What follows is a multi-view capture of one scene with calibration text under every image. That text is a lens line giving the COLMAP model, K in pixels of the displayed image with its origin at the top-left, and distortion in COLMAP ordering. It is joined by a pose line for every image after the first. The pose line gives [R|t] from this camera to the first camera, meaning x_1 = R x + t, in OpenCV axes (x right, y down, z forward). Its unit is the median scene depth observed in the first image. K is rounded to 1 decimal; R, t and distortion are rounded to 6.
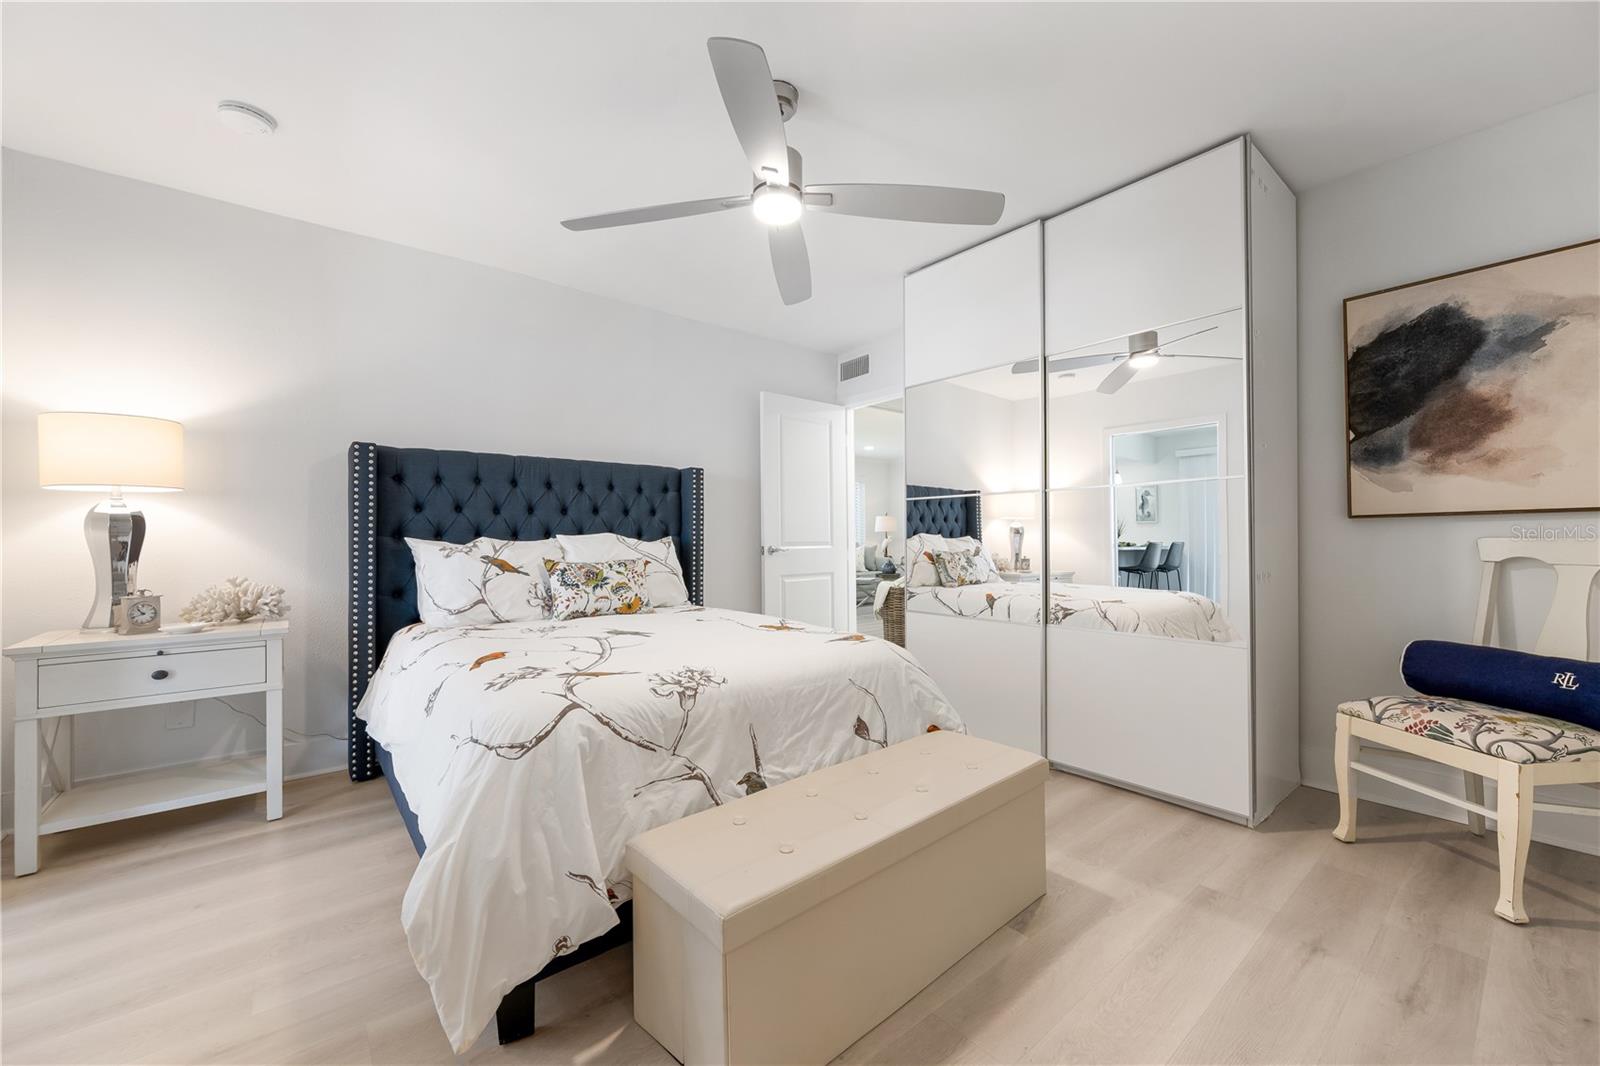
lens RADIAL K [[631.0, 0, 801.2], [0, 631.0, 533.6], [0, 0, 1]] dist [0.001202, 0.000041]
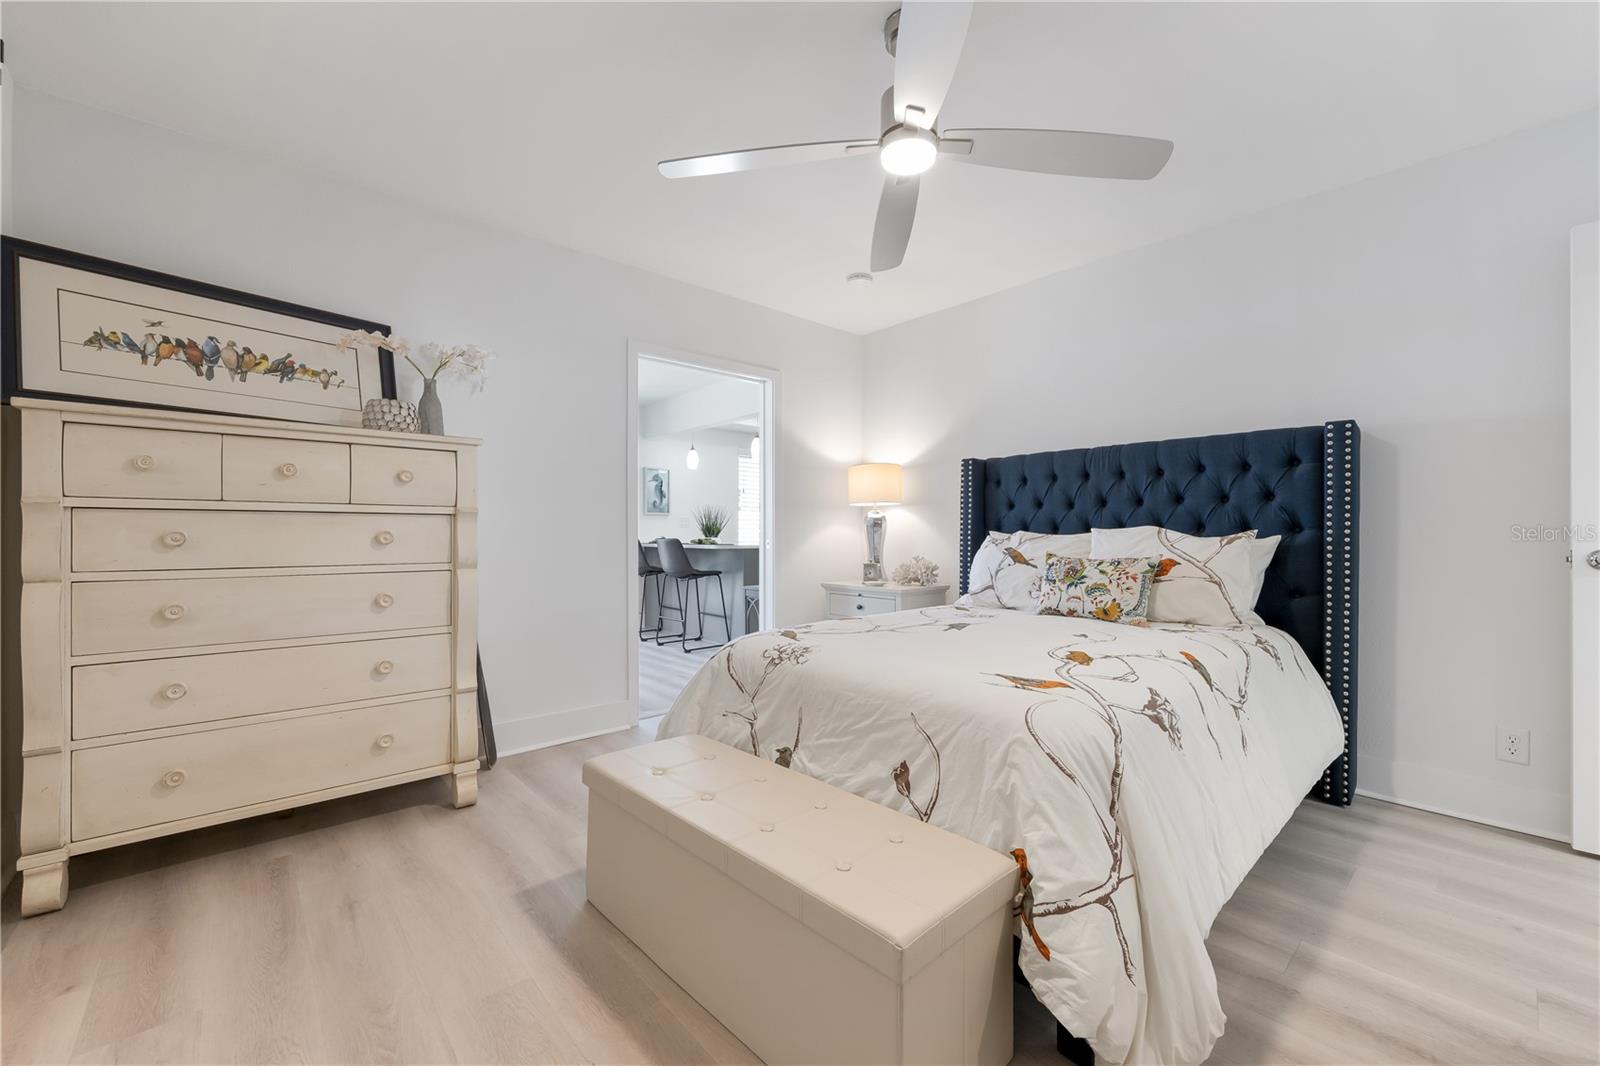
lens RADIAL K [[638.0, 0, 800.0], [0, 638.0, 533.0], [0, 0, 1]] dist [-0.000265, 0.000064]
pose [[0.031073, 0.004422, -0.999507, 0.600755], [0.006705, 0.999967, 0.004632, 0.001500], [0.999495, -0.006846, 0.031043, 0.582567]]
